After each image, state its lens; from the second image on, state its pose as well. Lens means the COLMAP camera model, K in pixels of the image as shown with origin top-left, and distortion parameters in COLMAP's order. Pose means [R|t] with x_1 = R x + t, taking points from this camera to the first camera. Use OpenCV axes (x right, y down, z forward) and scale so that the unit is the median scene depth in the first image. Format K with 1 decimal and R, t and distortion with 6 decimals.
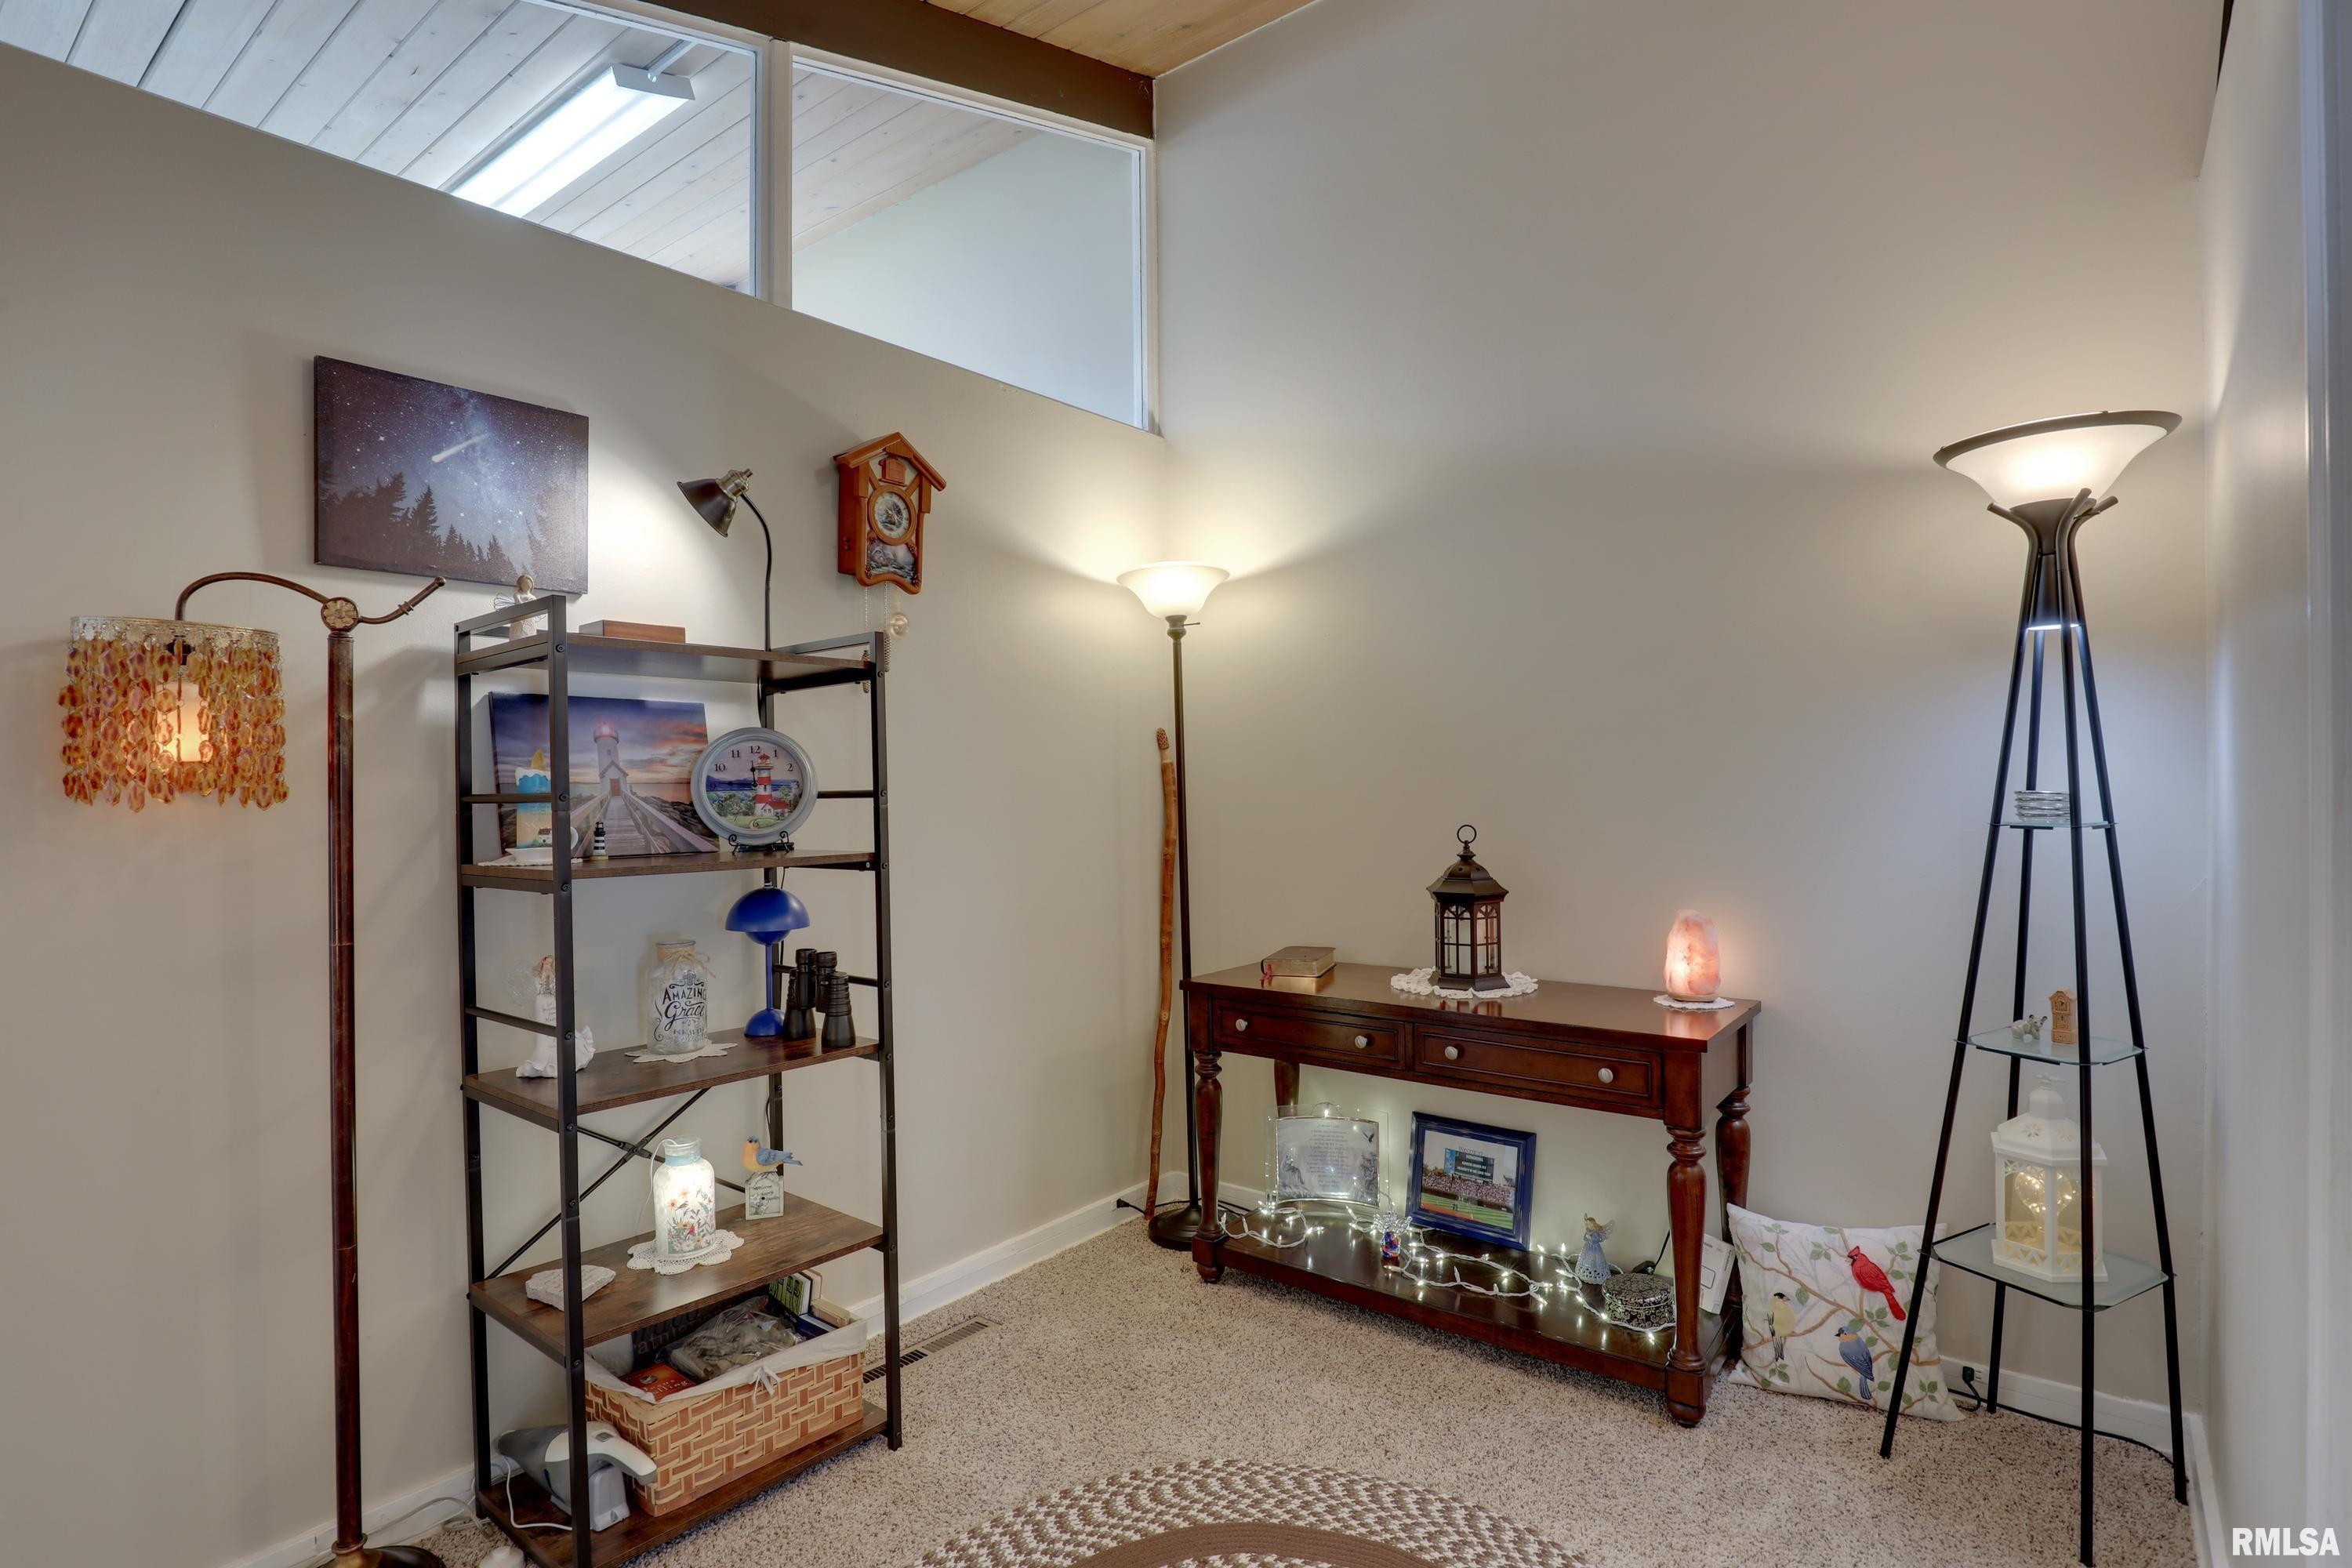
lens RADIAL K [[1163.7, 0, 1163.0], [0, 1163.7, 792.2], [0, 0, 1]] dist [-0.025694, 0.001233]
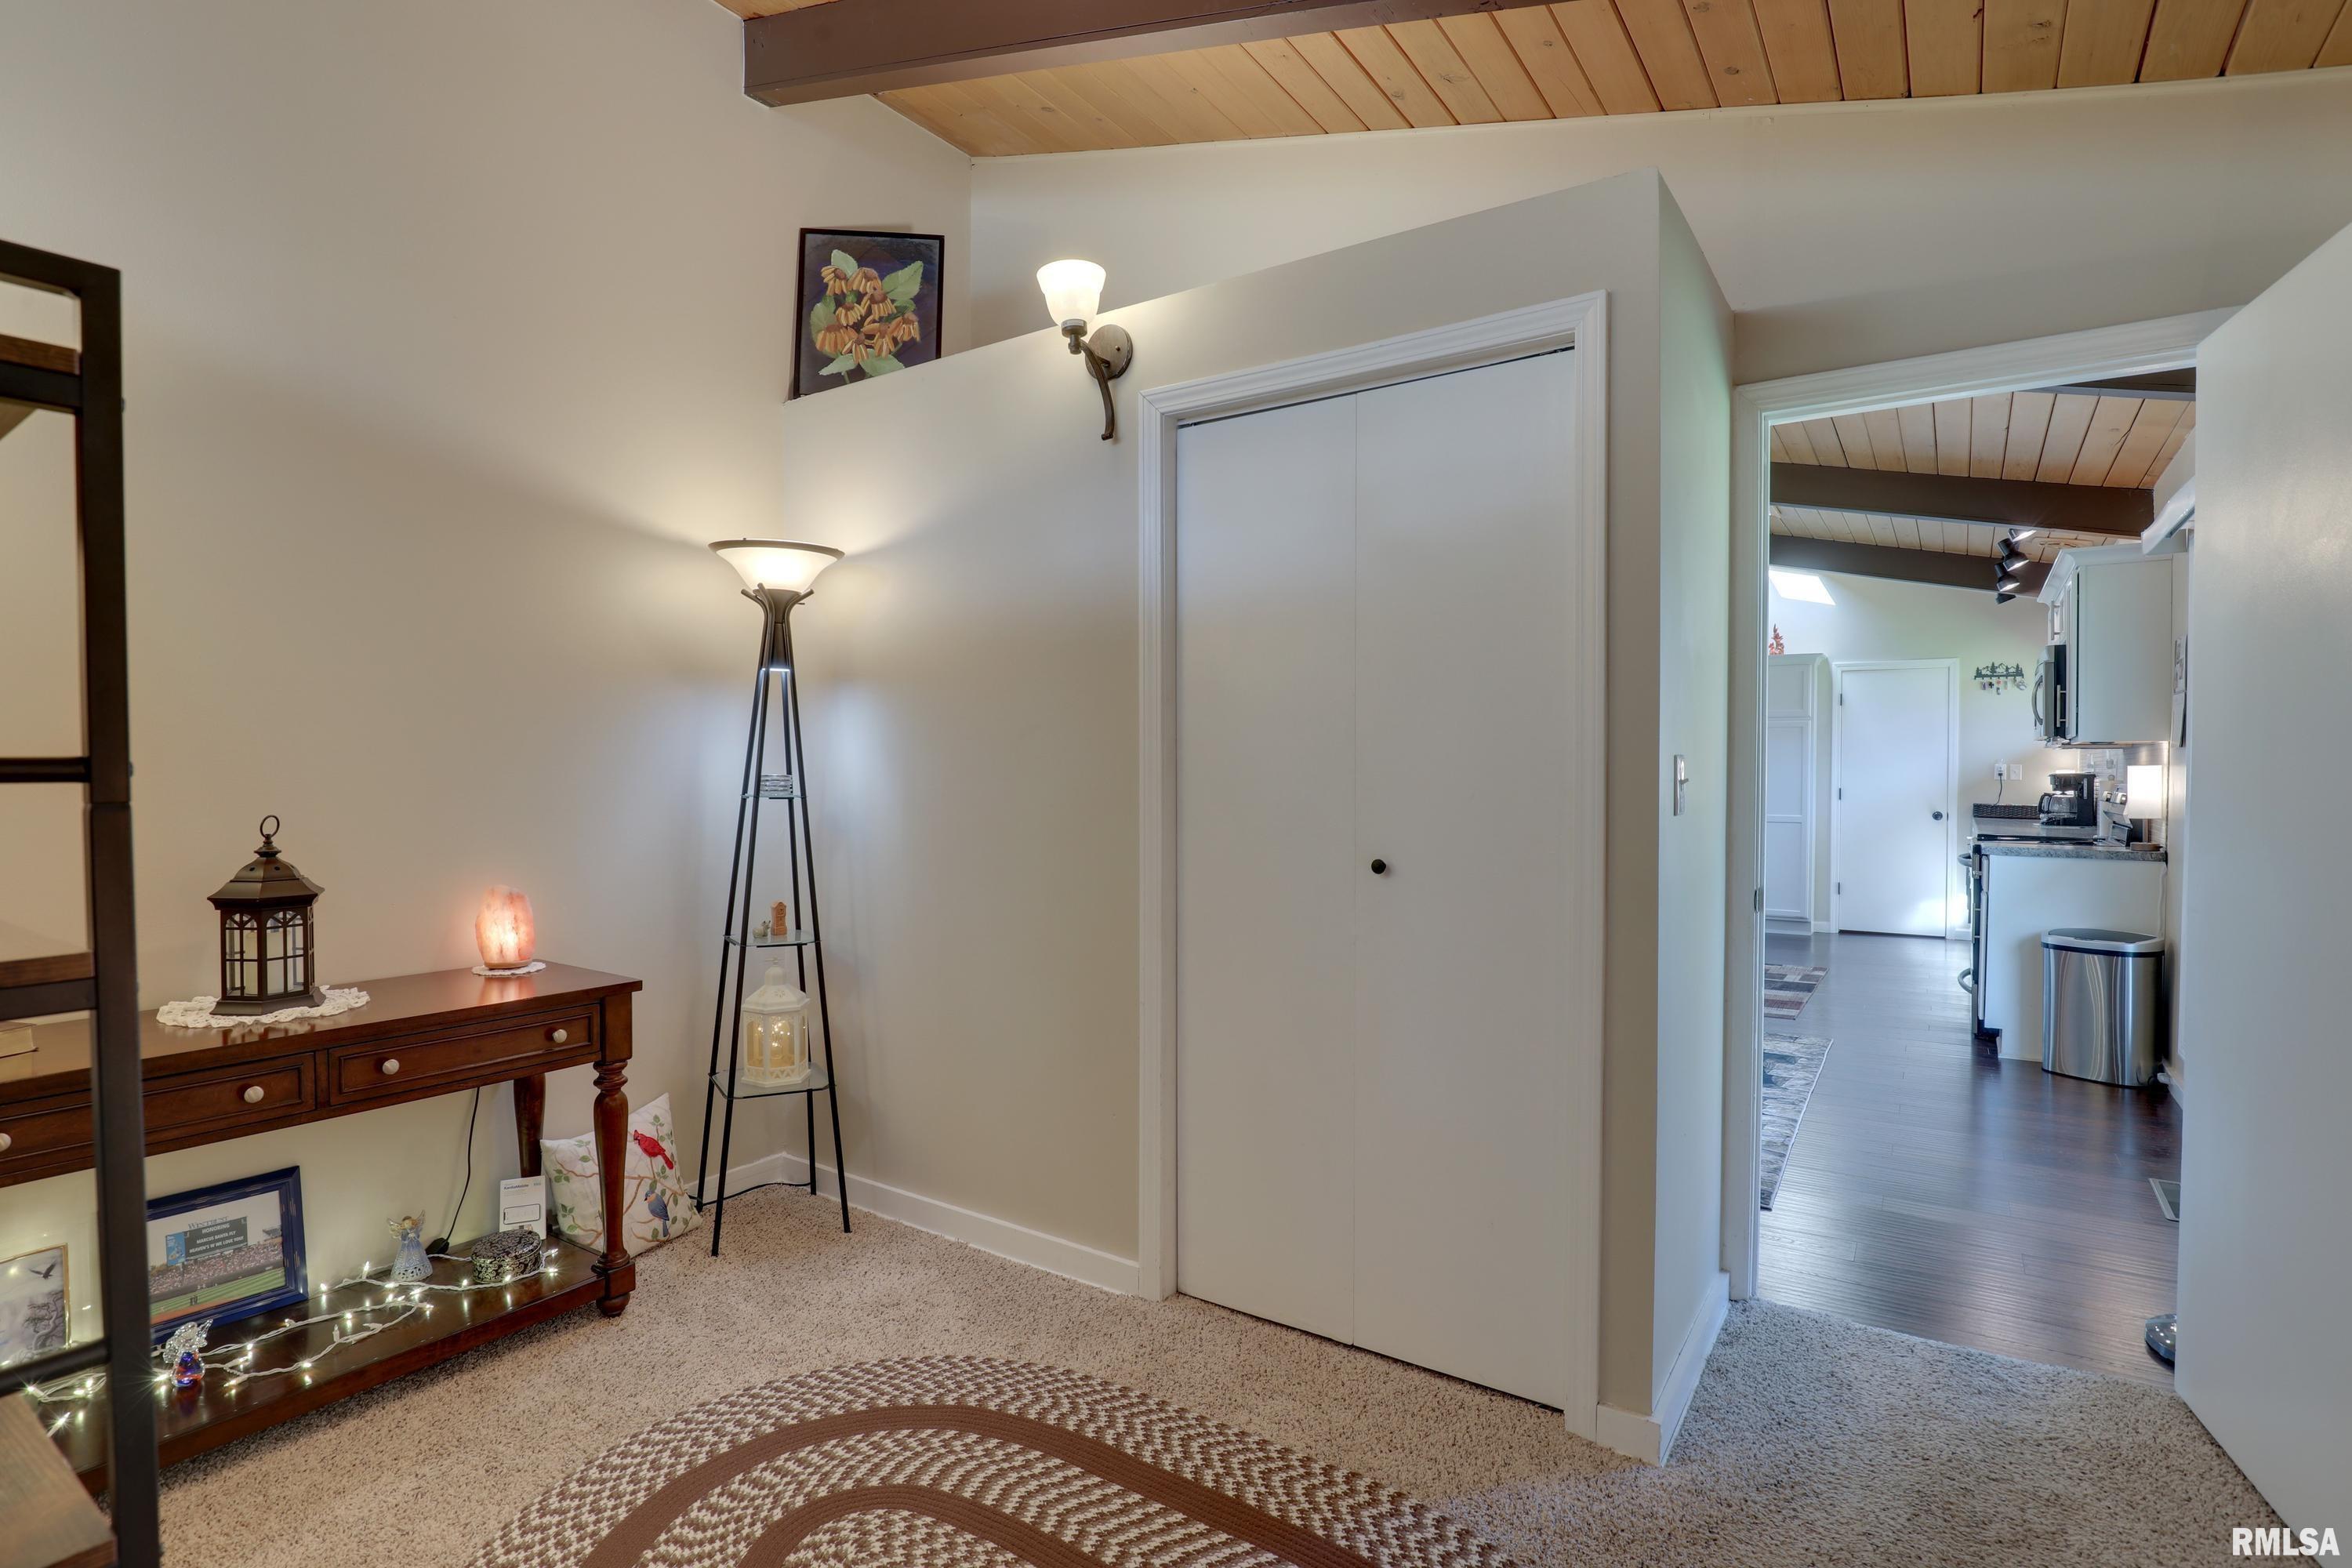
lens RADIAL K [[1163.7, 0, 1163.0], [0, 1163.7, 792.2], [0, 0, 1]] dist [-0.025694, 0.001233]
pose [[-0.072687, -0.007153, 0.997329, -0.661967], [0.003322, 0.999967, 0.007414, 0.009359], [-0.997349, 0.003852, -0.072661, 0.462541]]
